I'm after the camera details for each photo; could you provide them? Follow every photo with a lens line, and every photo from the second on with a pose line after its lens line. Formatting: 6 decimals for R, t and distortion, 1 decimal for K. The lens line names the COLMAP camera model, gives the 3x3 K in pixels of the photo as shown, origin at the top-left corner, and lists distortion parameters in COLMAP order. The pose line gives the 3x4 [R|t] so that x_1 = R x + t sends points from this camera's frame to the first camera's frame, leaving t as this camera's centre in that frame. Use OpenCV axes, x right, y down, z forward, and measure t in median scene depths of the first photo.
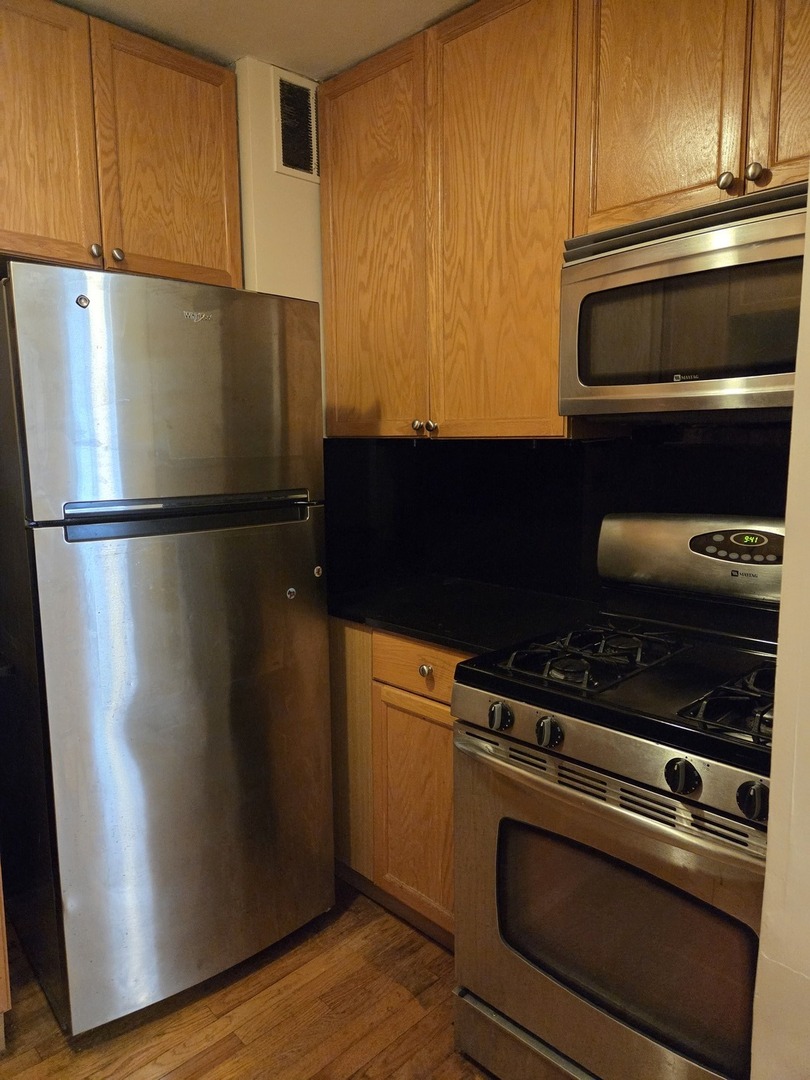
lens RADIAL K [[715.6, 0, 402.1], [0, 715.6, 517.7], [0, 0, 1]] dist [0.086164, -0.075615]
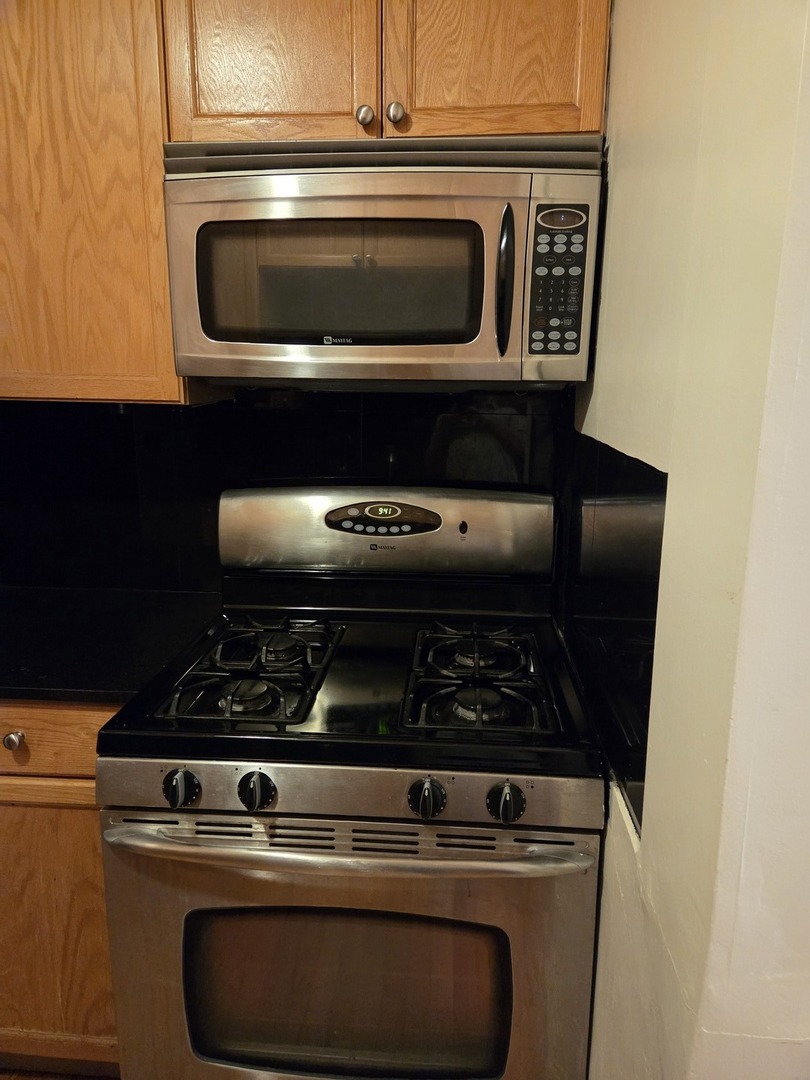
lens RADIAL K [[715.6, 0, 402.1], [0, 715.6, 517.7], [0, 0, 1]] dist [0.086164, -0.075615]
pose [[0.760935, -0.105531, 0.640188, -0.117299], [0.055189, 0.993636, 0.098196, -0.052551], [-0.646476, -0.039390, 0.761917, 0.237127]]
